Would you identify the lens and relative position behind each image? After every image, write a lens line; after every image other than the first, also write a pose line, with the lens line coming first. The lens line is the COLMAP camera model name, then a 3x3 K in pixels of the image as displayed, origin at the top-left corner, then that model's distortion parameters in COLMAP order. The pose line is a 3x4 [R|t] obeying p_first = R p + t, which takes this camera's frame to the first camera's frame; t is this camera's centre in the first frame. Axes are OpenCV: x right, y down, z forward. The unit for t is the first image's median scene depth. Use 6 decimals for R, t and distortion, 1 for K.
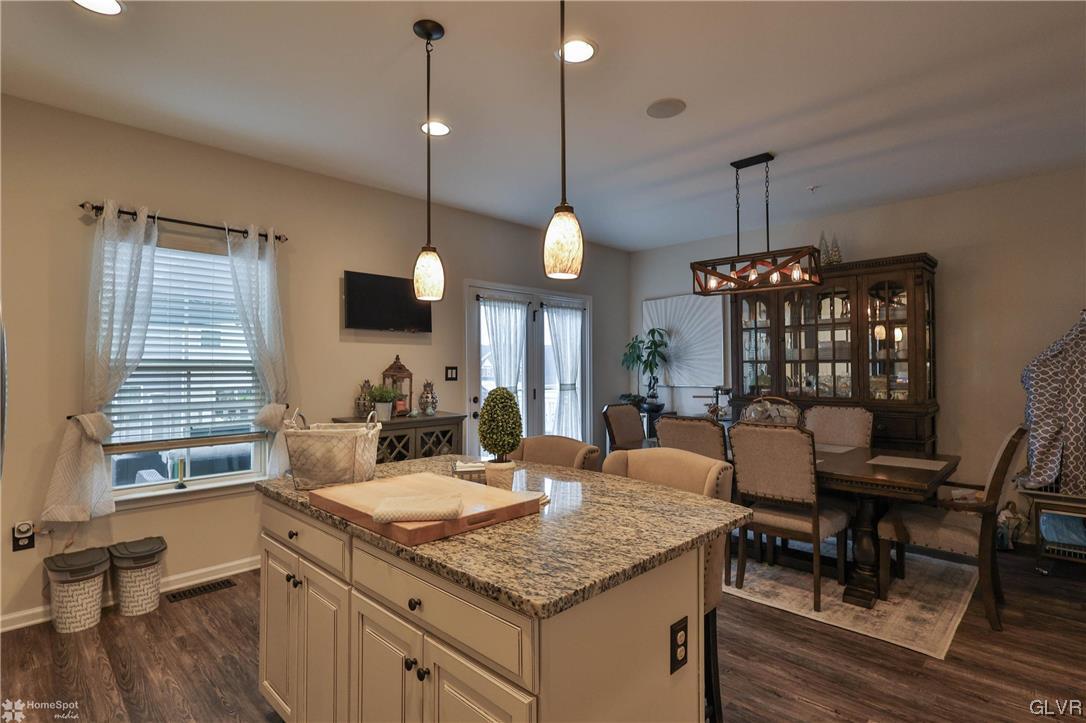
lens RADIAL K [[533.9, 0, 543.0], [0, 533.9, 361.5], [0, 0, 1]] dist [0.000107, 0.000261]
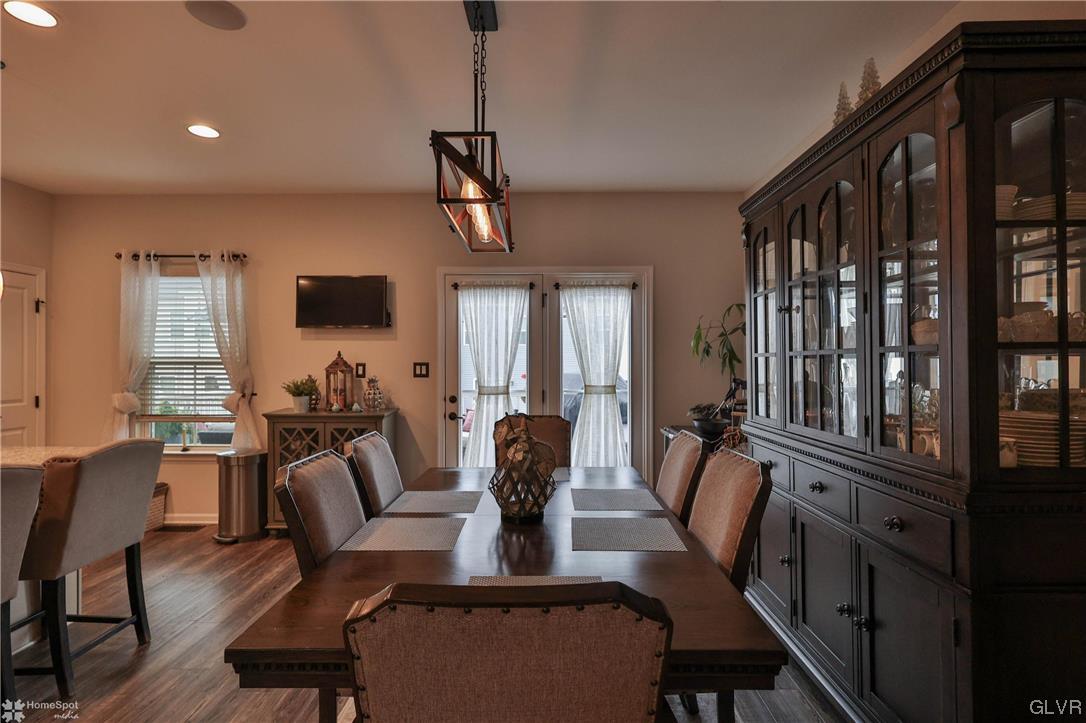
lens RADIAL K [[538.2, 0, 543.0], [0, 538.2, 361.5], [0, 0, 1]] dist [0.000284, 0.000836]
pose [[0.695278, 0.001365, -0.718739, 0.780500], [0.004818, 0.999967, 0.006561, 0.003021], [0.718725, -0.008025, 0.695249, 0.582125]]
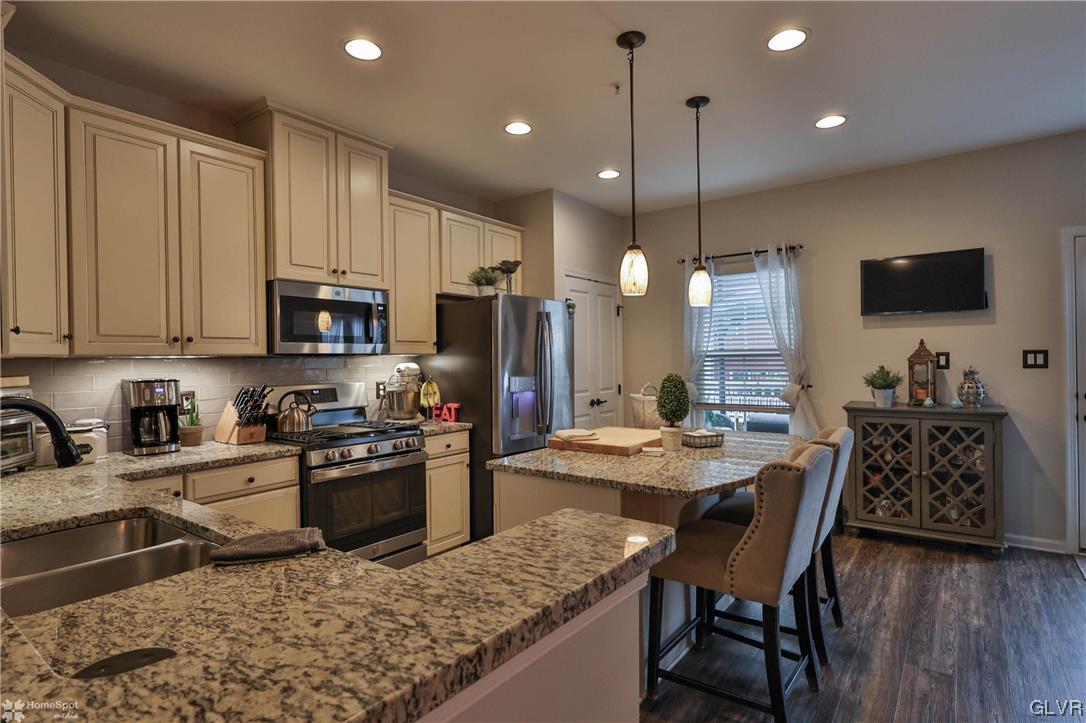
lens RADIAL K [[556.5, 0, 543.0], [0, 556.5, 361.5], [0, 0, 1]] dist [0.002674, 0.000942]
pose [[0.137281, 0.007192, -0.990506, 0.614542], [0.027131, 0.999571, 0.011018, -0.002137], [0.990160, -0.028386, 0.137027, 0.229222]]
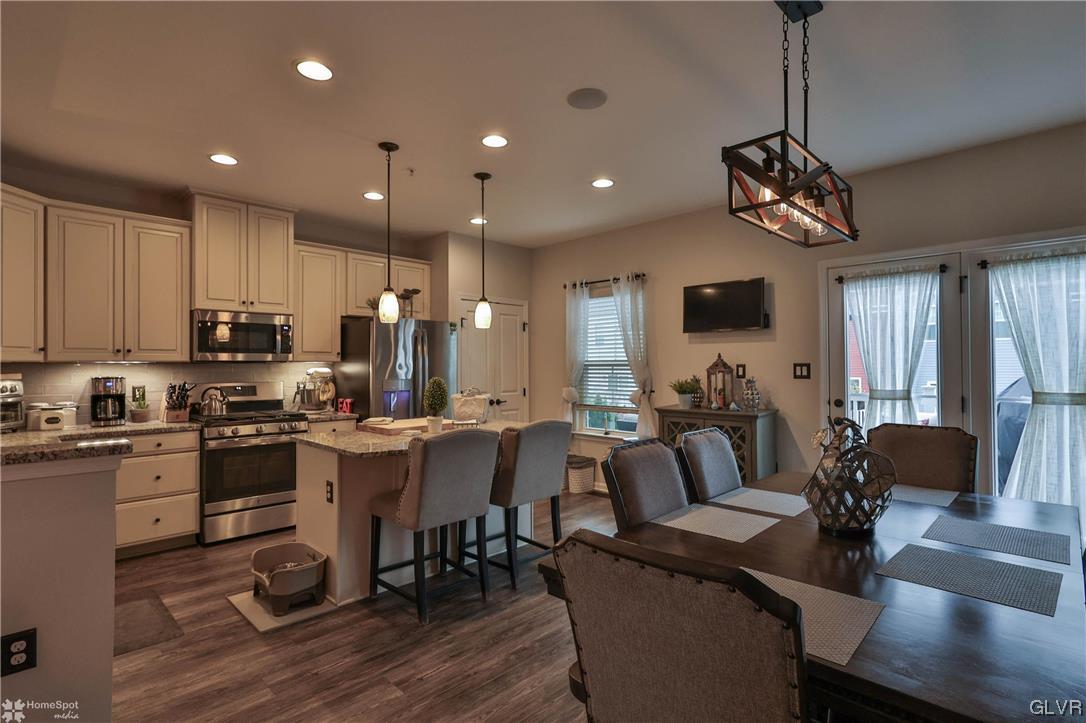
lens RADIAL K [[533.9, 0, 543.0], [0, 533.9, 361.5], [0, 0, 1]] dist [0.000107, 0.000261]
pose [[-0.000449, -0.003910, -0.999992, 0.866507], [0.016952, 0.999849, -0.003917, 0.003265], [0.999856, -0.016954, -0.000383, 0.661769]]
